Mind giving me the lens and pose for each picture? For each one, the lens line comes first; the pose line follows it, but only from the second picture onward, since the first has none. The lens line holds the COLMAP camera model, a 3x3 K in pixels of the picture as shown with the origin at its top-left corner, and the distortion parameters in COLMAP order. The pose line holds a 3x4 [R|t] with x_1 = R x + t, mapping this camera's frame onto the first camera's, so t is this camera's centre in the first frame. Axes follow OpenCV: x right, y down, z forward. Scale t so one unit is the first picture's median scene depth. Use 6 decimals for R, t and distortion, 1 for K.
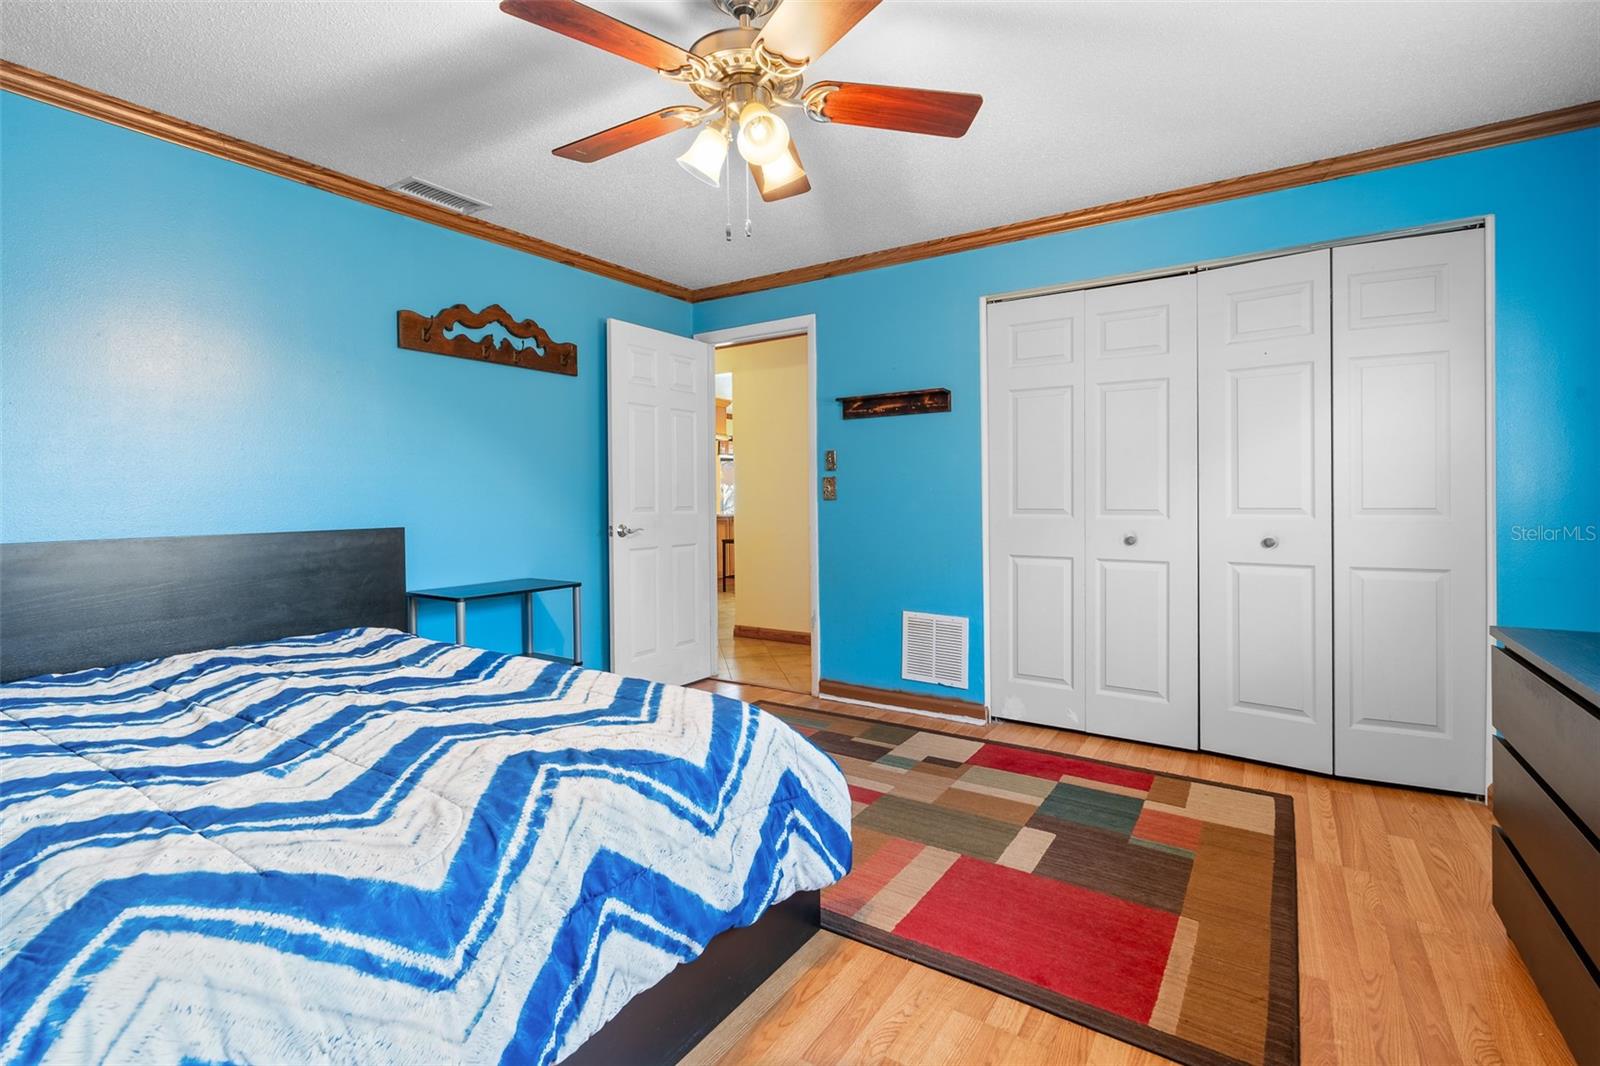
lens RADIAL K [[731.0, 0, 798.1], [0, 731.0, 511.7], [0, 0, 1]] dist [-0.004662, 0.000007]
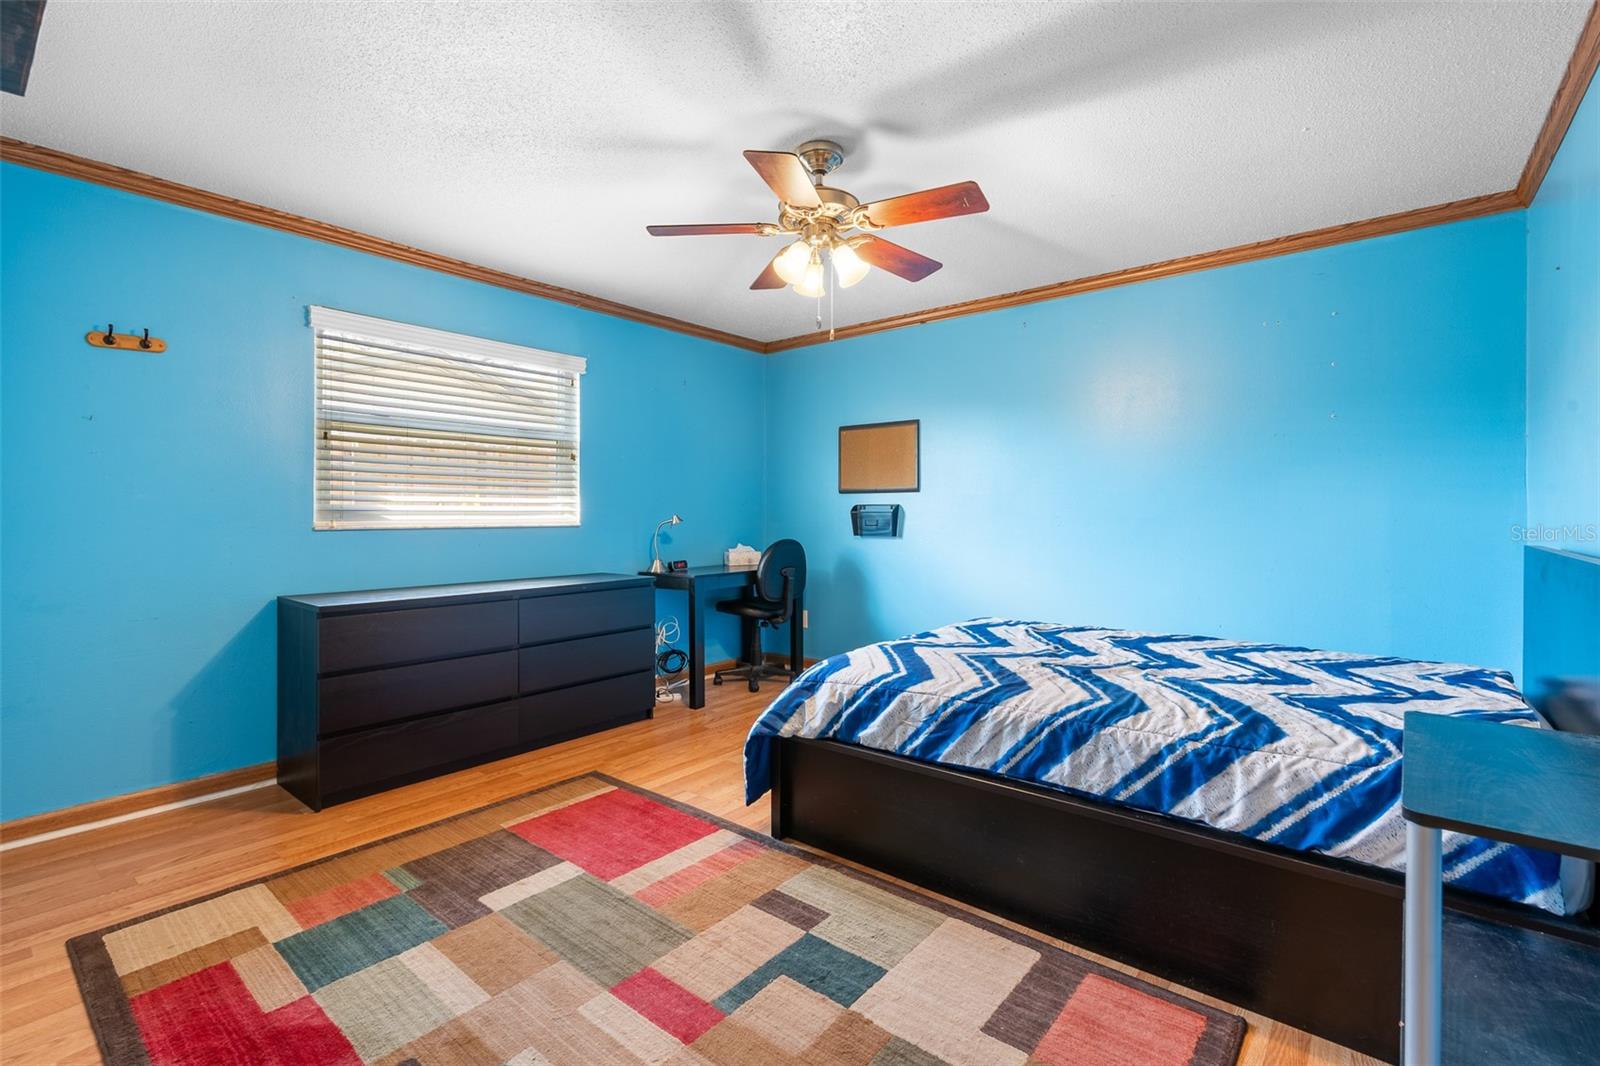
lens RADIAL K [[725.7, 0, 795.1], [0, 725.7, 526.3], [0, 0, 1]] dist [-0.000177, 0.000069]
pose [[-0.994927, 0.013747, 0.099651, -0.124165], [0.017378, 0.999213, 0.035656, -0.033668], [-0.099083, 0.037207, -0.994383, 1.873315]]
